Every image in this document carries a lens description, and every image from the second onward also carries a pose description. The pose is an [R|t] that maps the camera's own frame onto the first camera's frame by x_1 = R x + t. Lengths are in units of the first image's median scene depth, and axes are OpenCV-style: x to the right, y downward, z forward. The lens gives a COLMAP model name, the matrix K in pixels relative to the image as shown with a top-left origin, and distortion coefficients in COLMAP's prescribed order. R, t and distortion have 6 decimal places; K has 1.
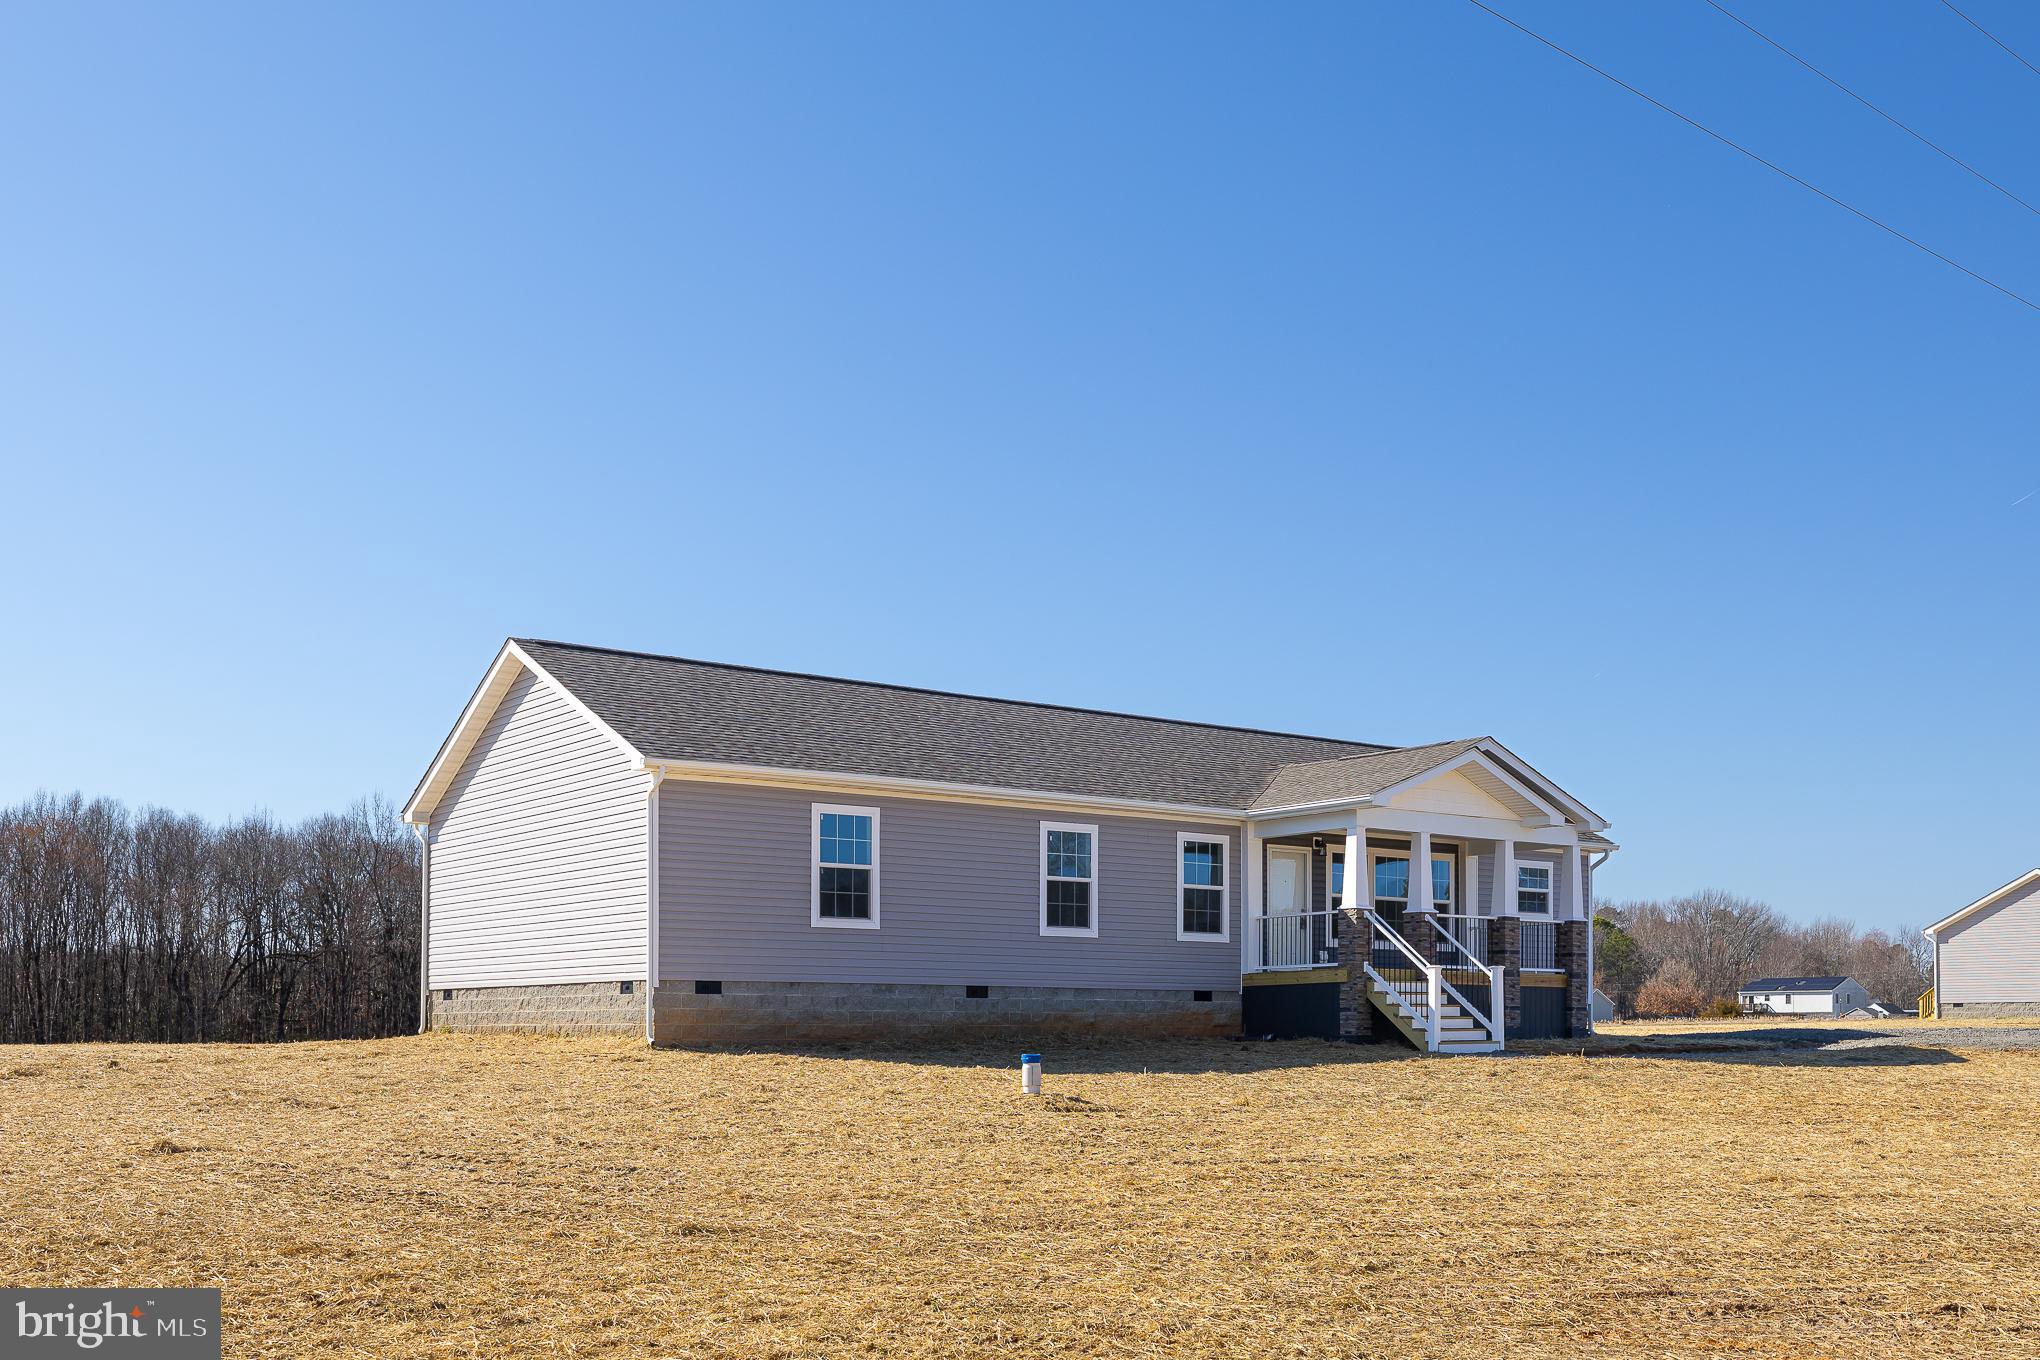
lens RADIAL K [[2070.1, 0, 1011.0], [0, 2070.1, 911.8], [0, 0, 1]] dist [0.003681, -0.003163]
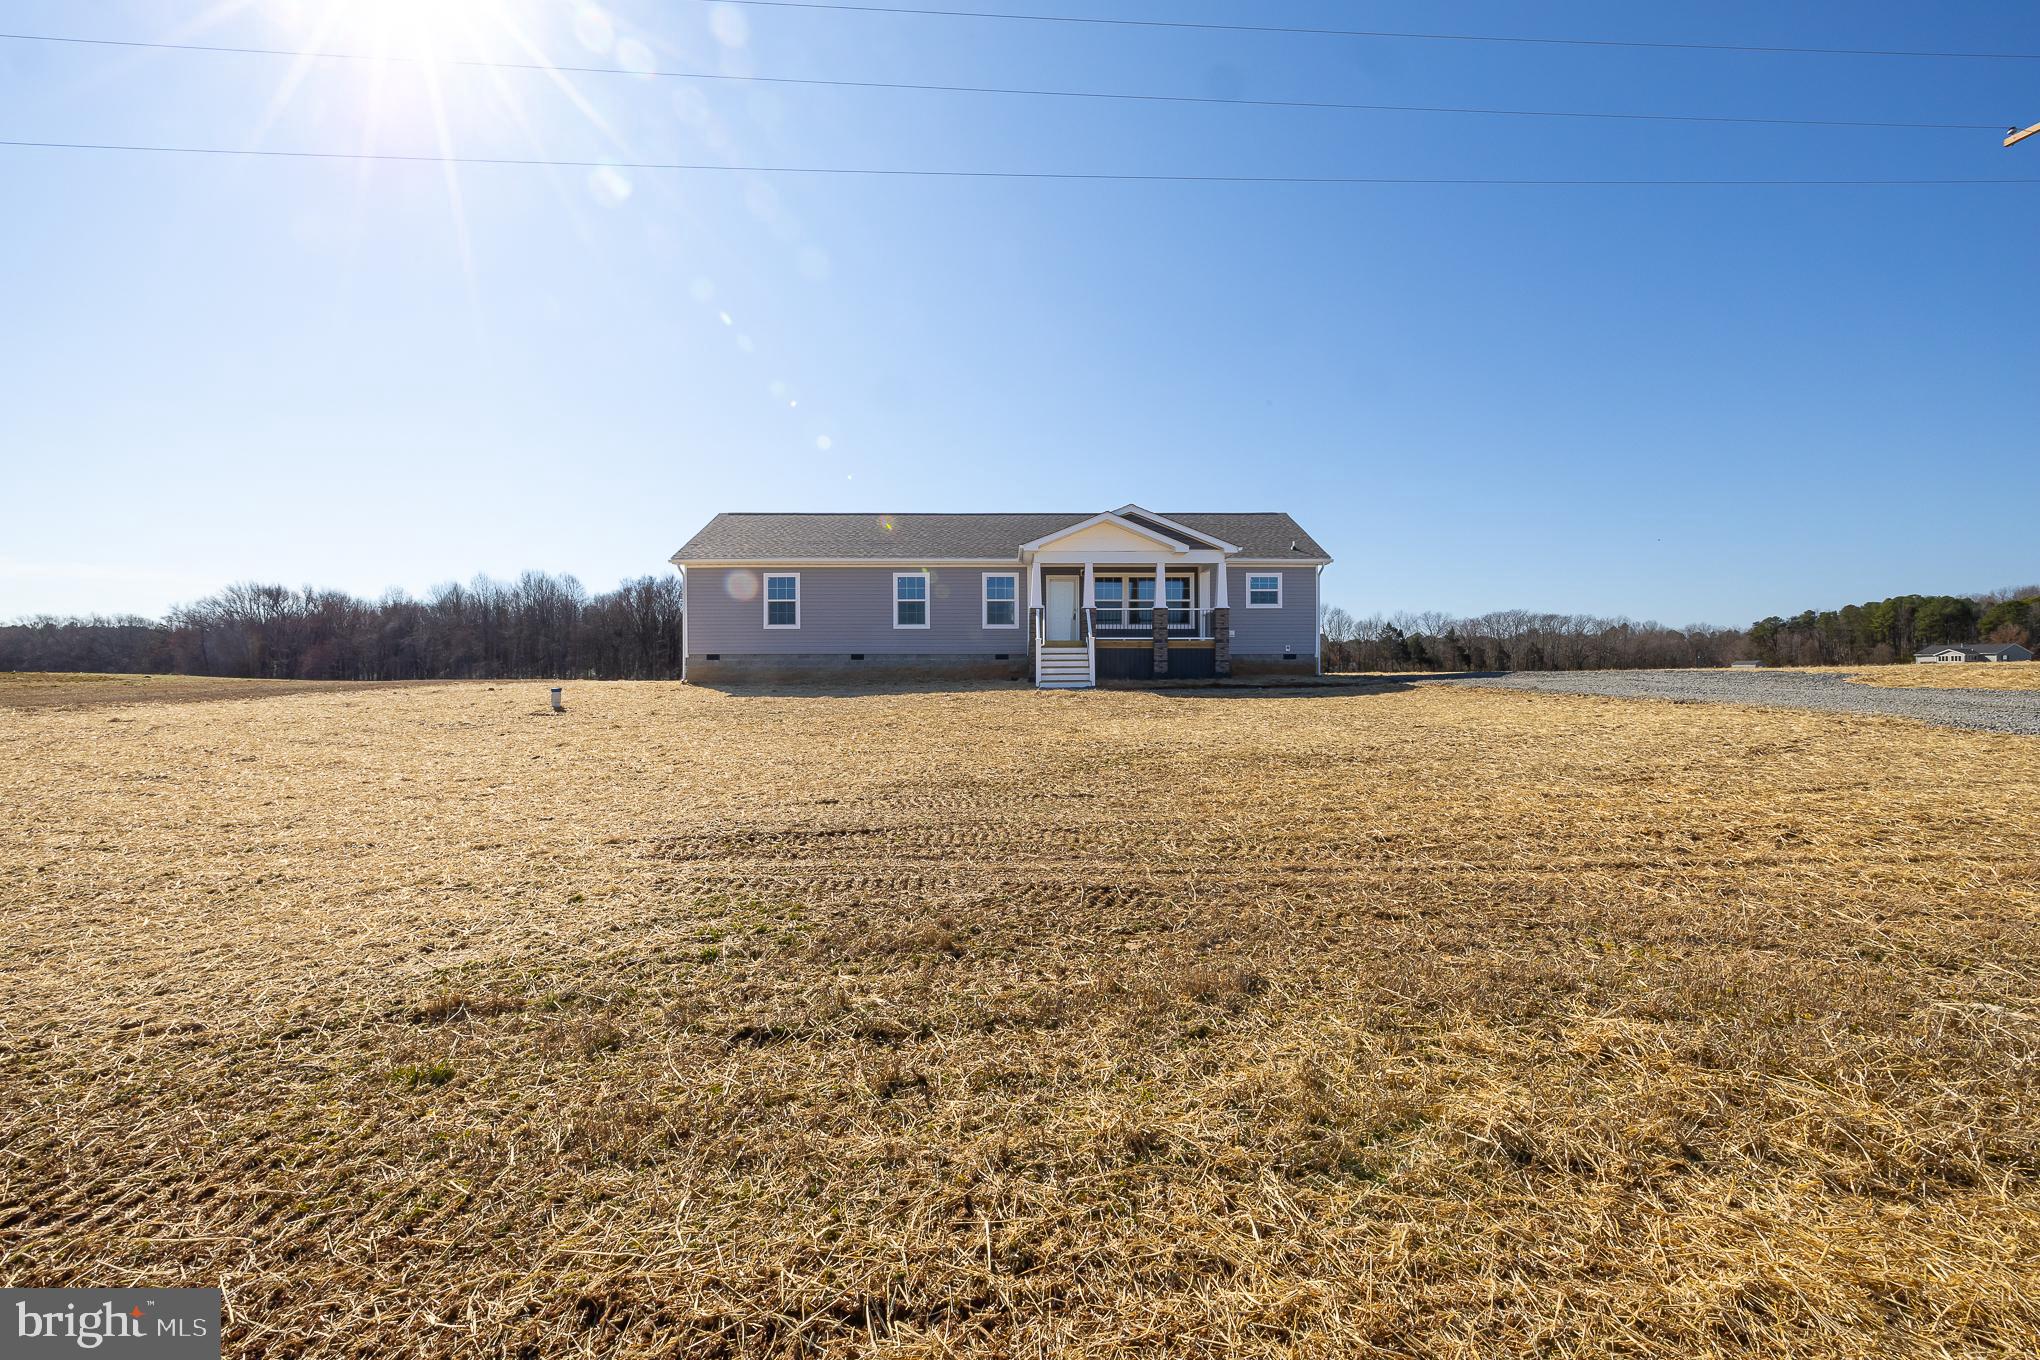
lens RADIAL K [[872.9, 0, 1015.0], [0, 872.9, 691.3], [0, 0, 1]] dist [-0.000728, 0.000089]
pose [[0.808766, -0.011315, -0.588022, 0.606537], [0.038555, 0.998684, 0.033811, 0.047599], [0.586865, -0.050016, 0.808138, 0.360372]]
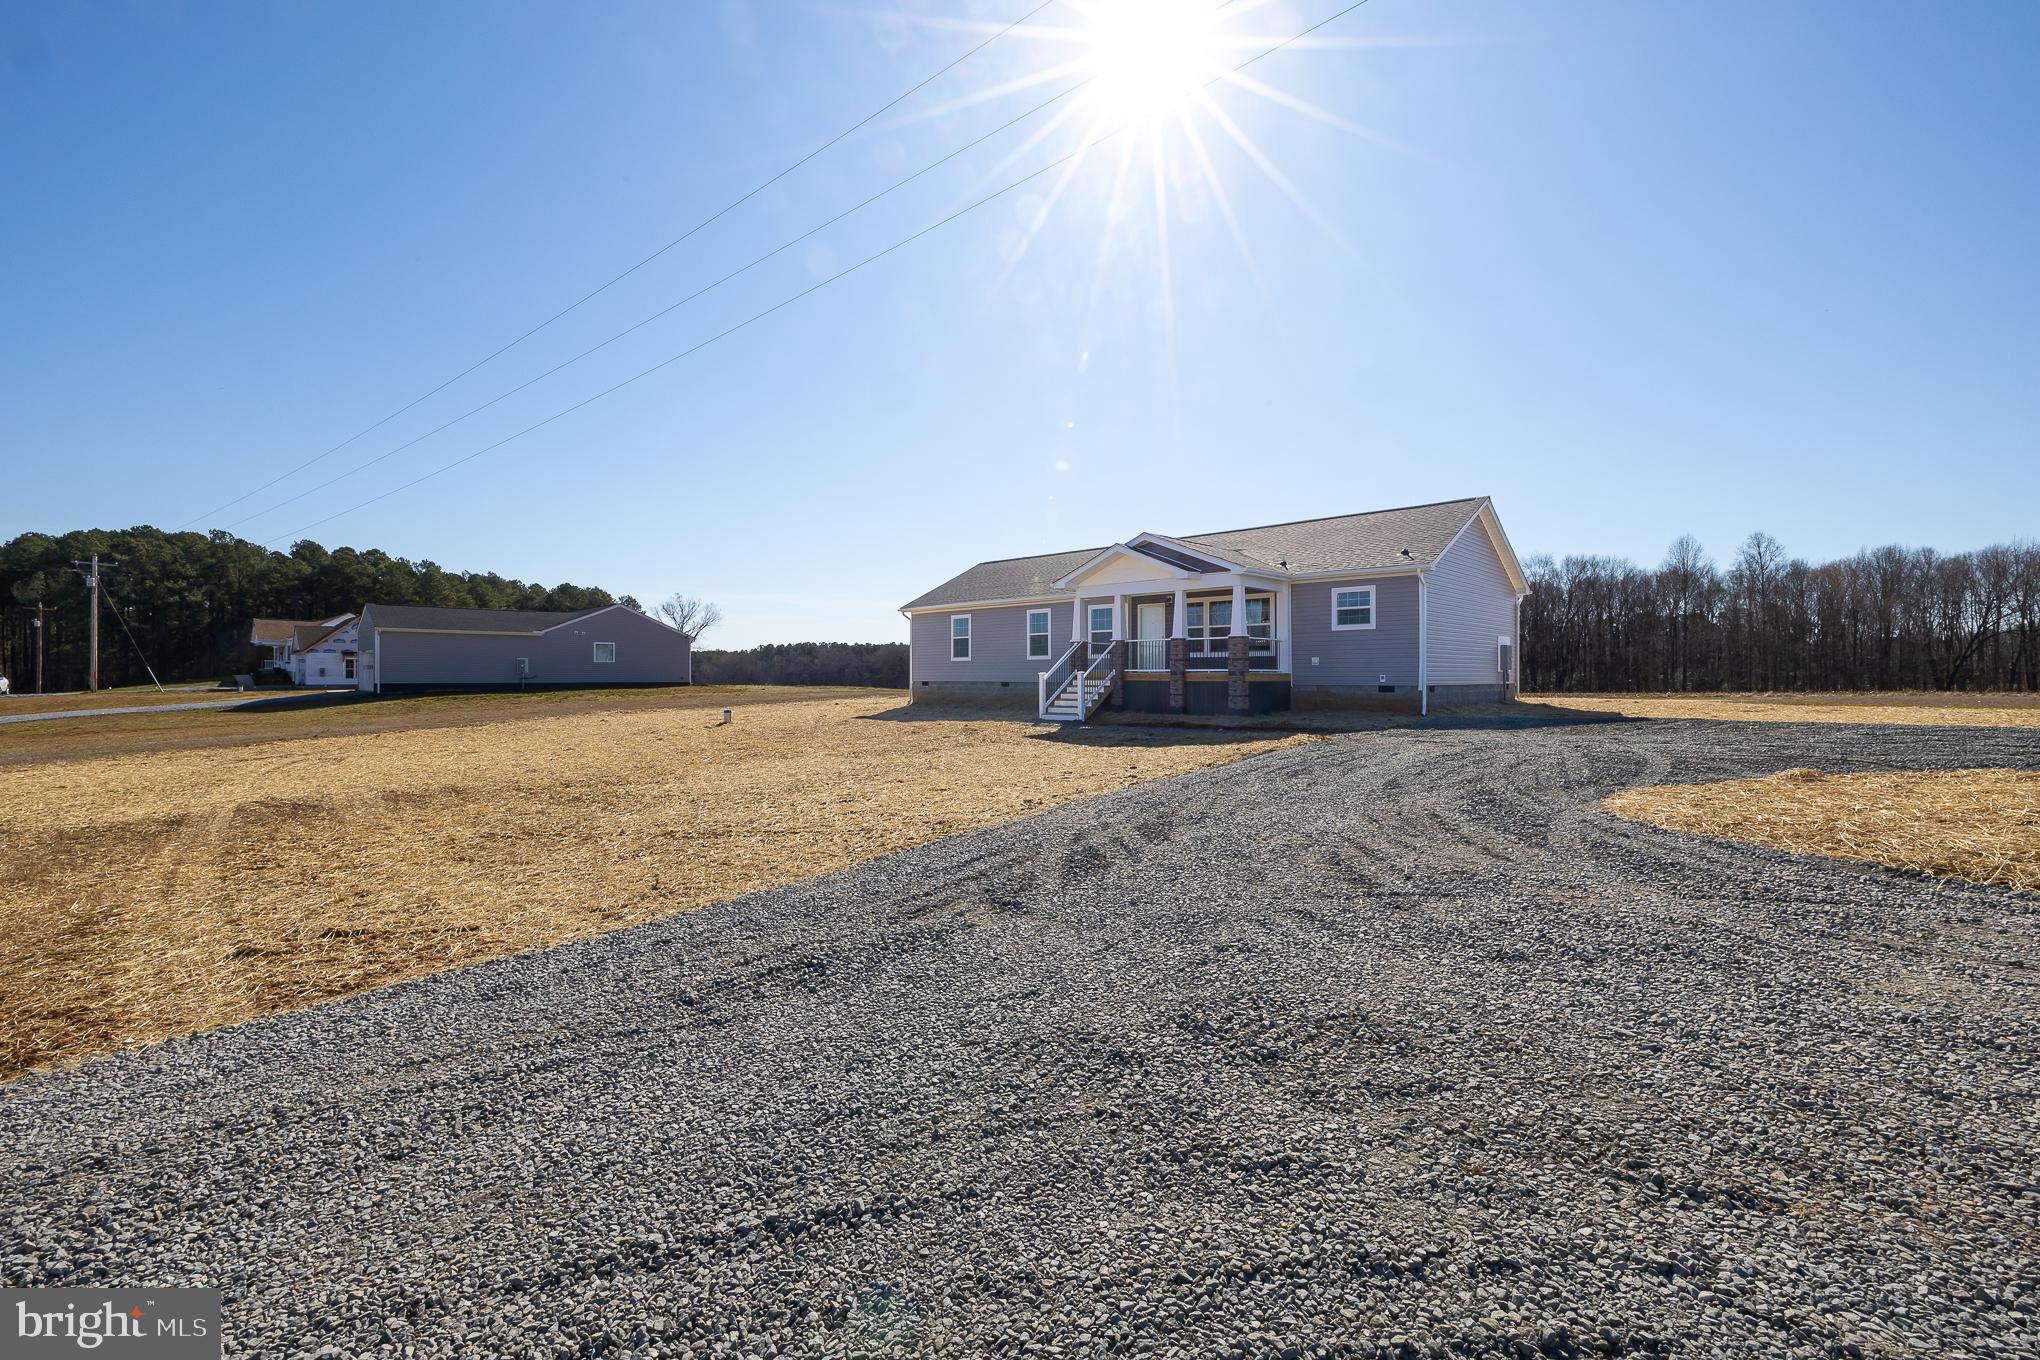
lens RADIAL K [[872.9, 0, 1015.0], [0, 872.9, 691.3], [0, 0, 1]] dist [-0.000728, 0.000089]
pose [[0.153434, 0.000150, -0.988159, 0.953237], [0.039109, 0.999216, 0.006225, 0.039232], [0.987385, -0.039601, 0.153308, 0.817936]]
